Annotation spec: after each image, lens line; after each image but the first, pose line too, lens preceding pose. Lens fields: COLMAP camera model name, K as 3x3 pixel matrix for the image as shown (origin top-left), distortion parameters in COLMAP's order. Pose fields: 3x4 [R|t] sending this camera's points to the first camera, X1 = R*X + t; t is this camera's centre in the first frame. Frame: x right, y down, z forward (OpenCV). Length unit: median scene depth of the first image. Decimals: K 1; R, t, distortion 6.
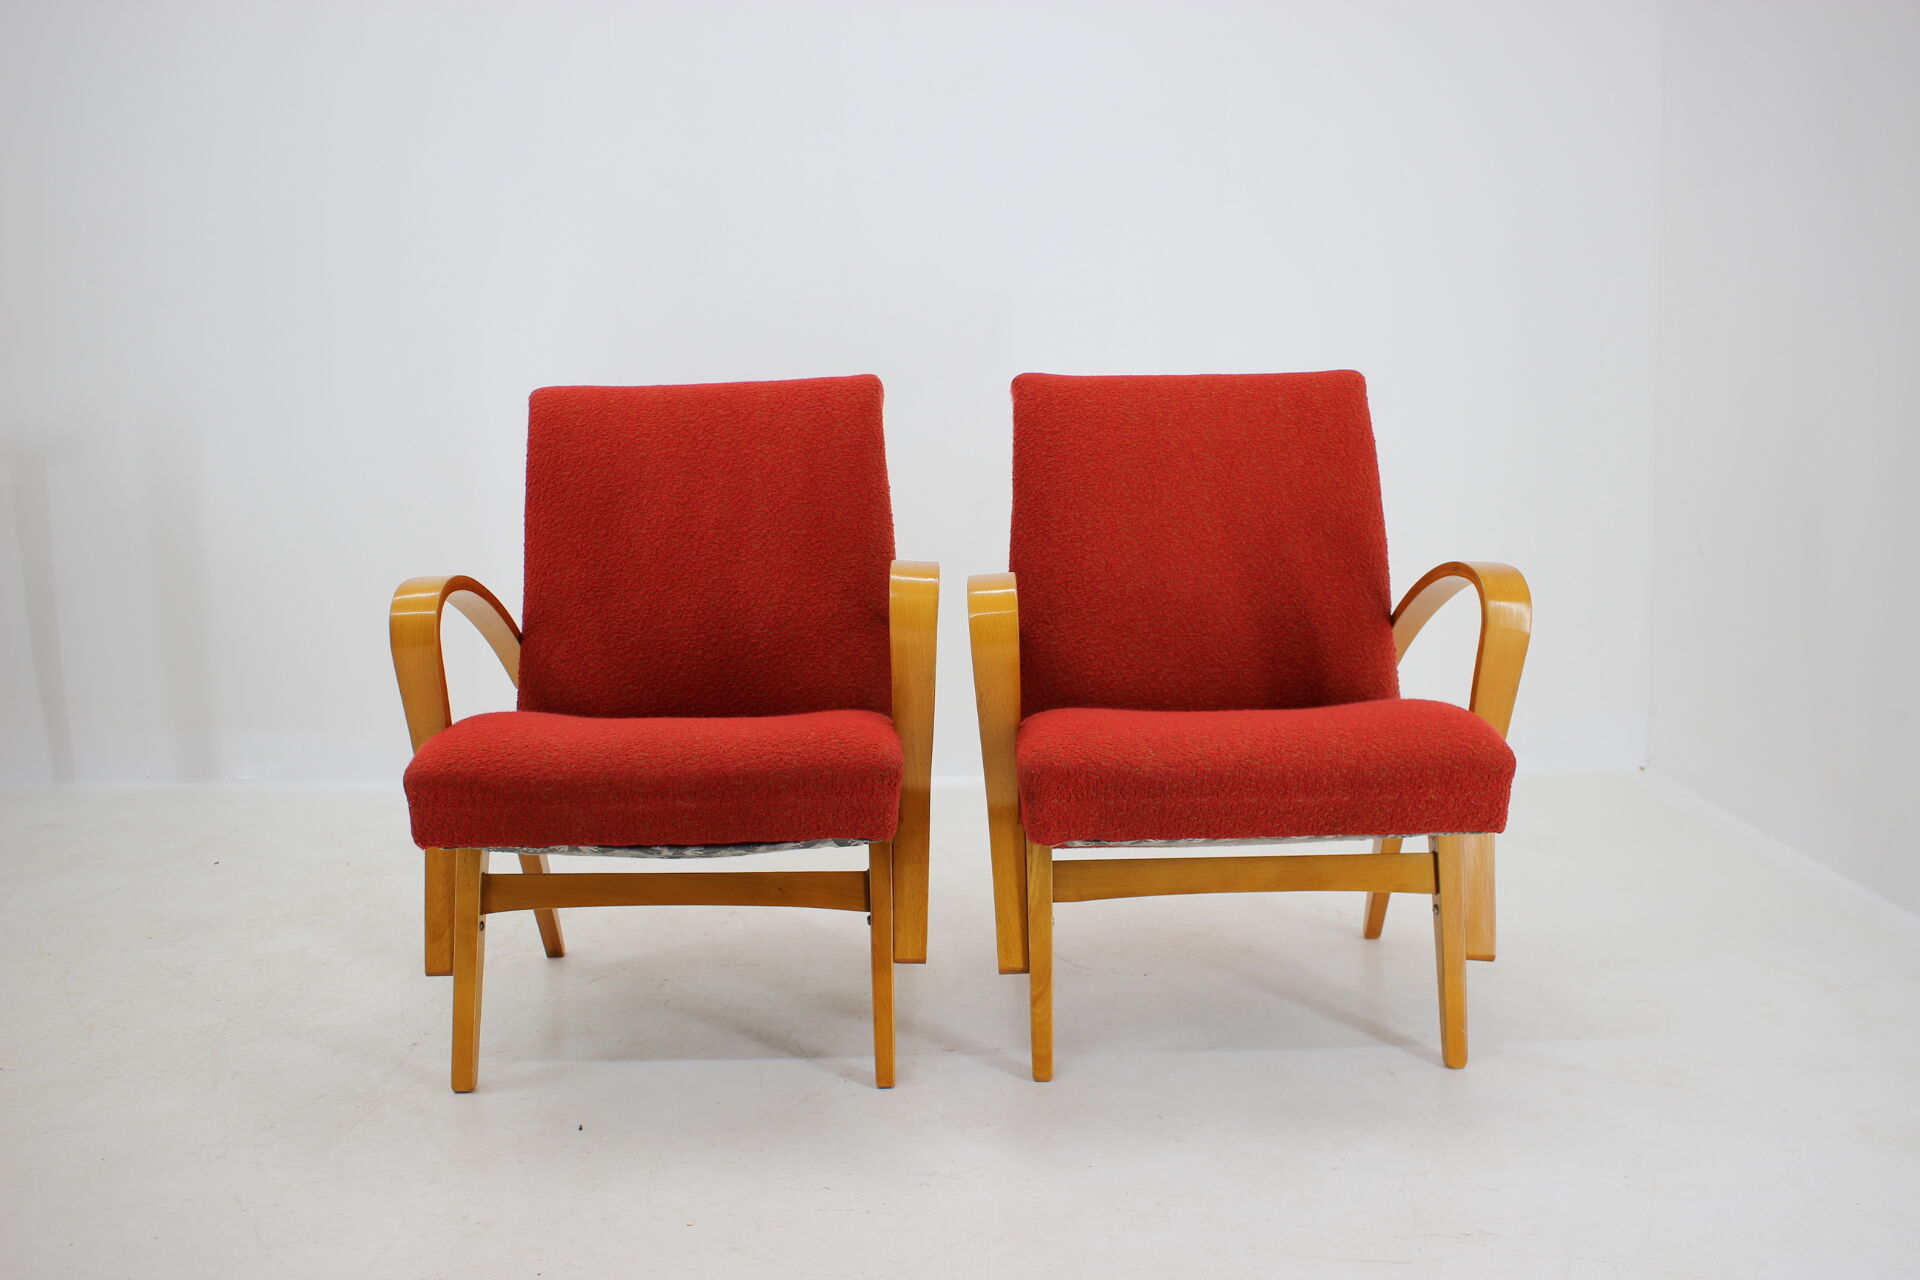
lens RADIAL K [[1771.3, 0, 960.0], [0, 1771.3, 640.0], [0, 0, 1]] dist [-0.139387, 0.105352]
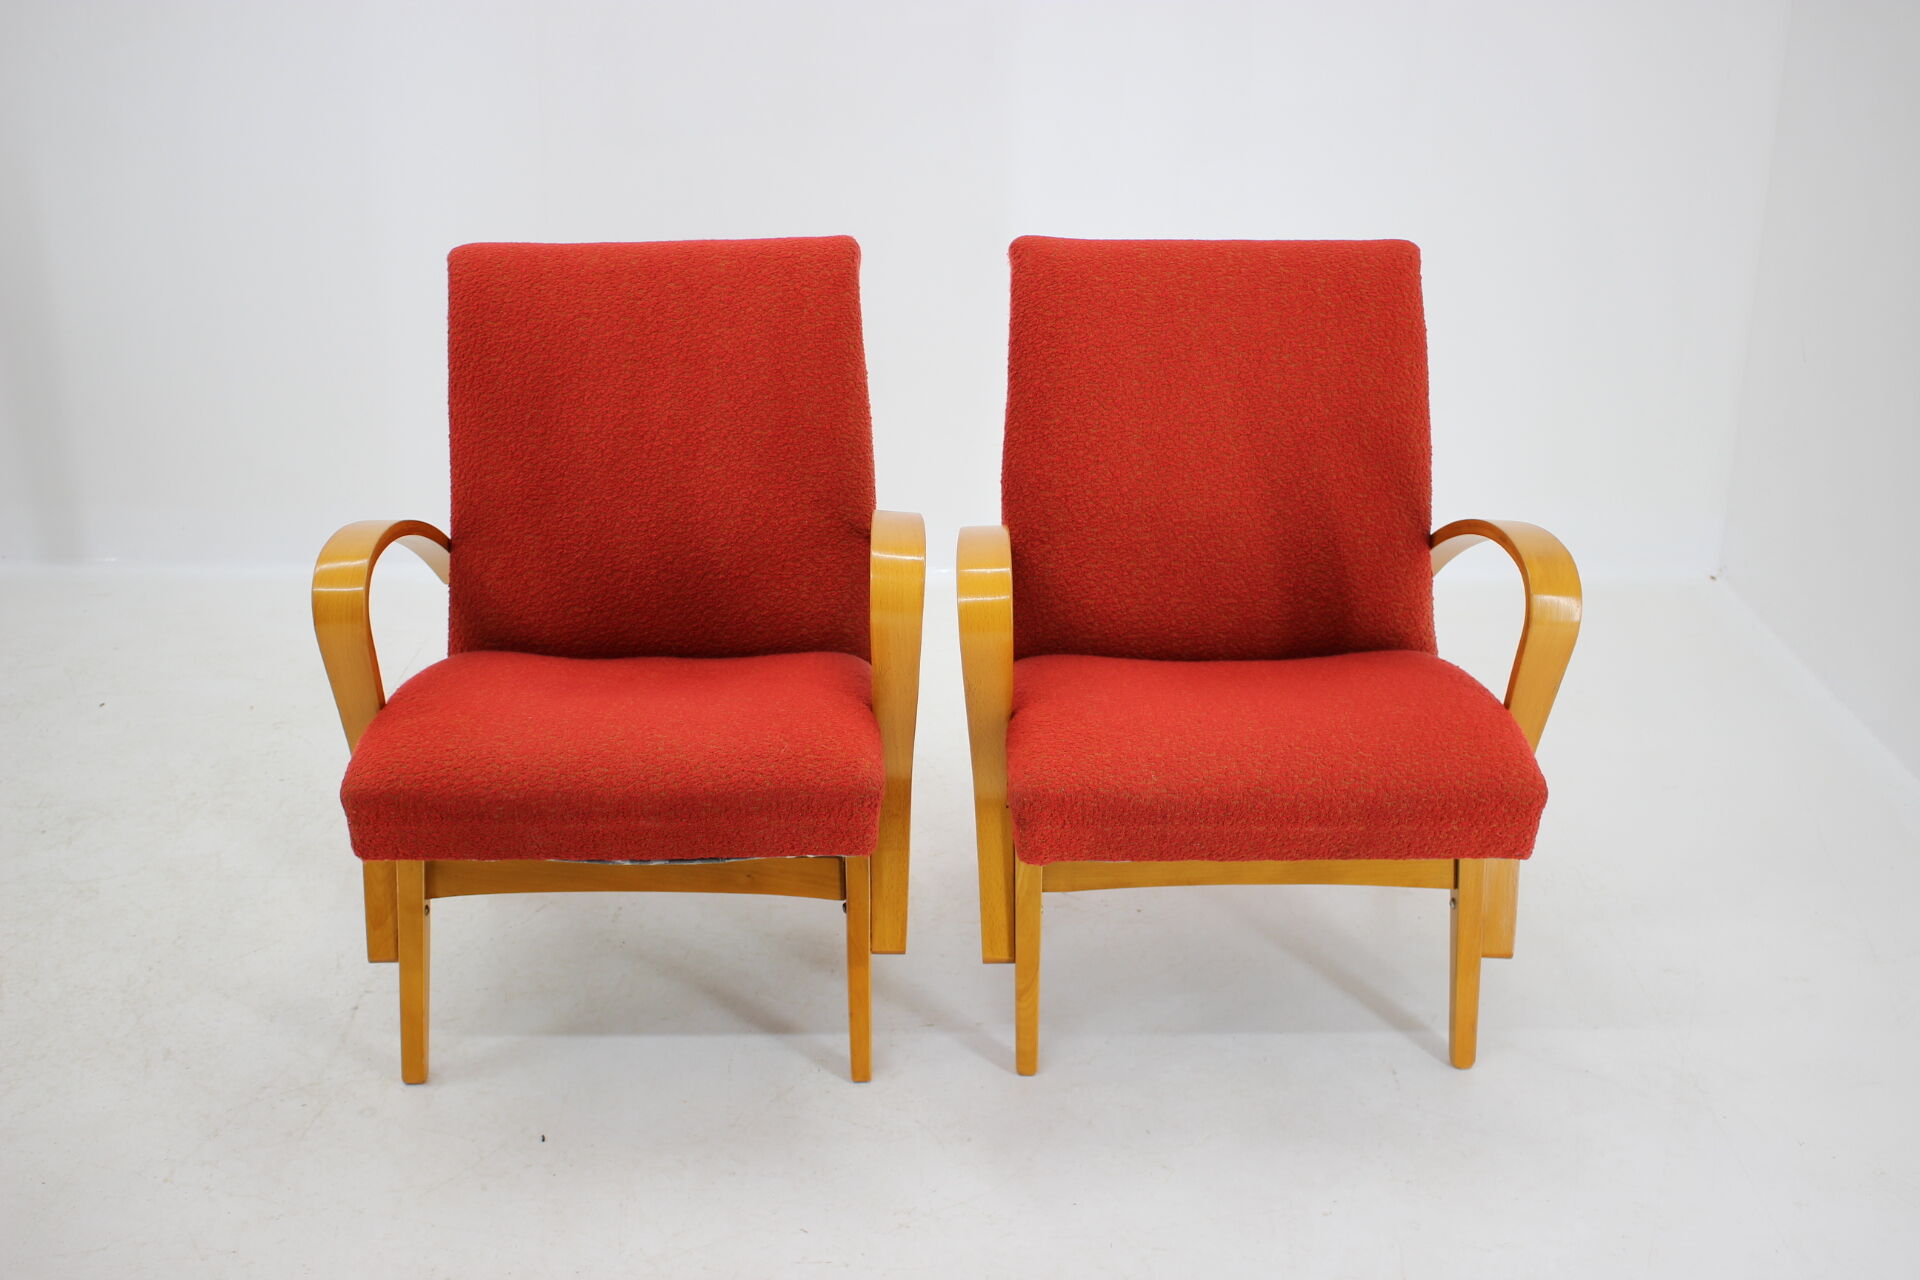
lens RADIAL K [[2104.6, 0, 960.0], [0, 2104.6, 640.0], [0, 0, 1]] dist [-0.110714, 0.055797]
pose [[0.999749, 0.014441, 0.017143, -0.011772], [-0.018043, 0.972250, 0.233246, -0.238705], [-0.013299, -0.233497, 0.972267, -0.046140]]
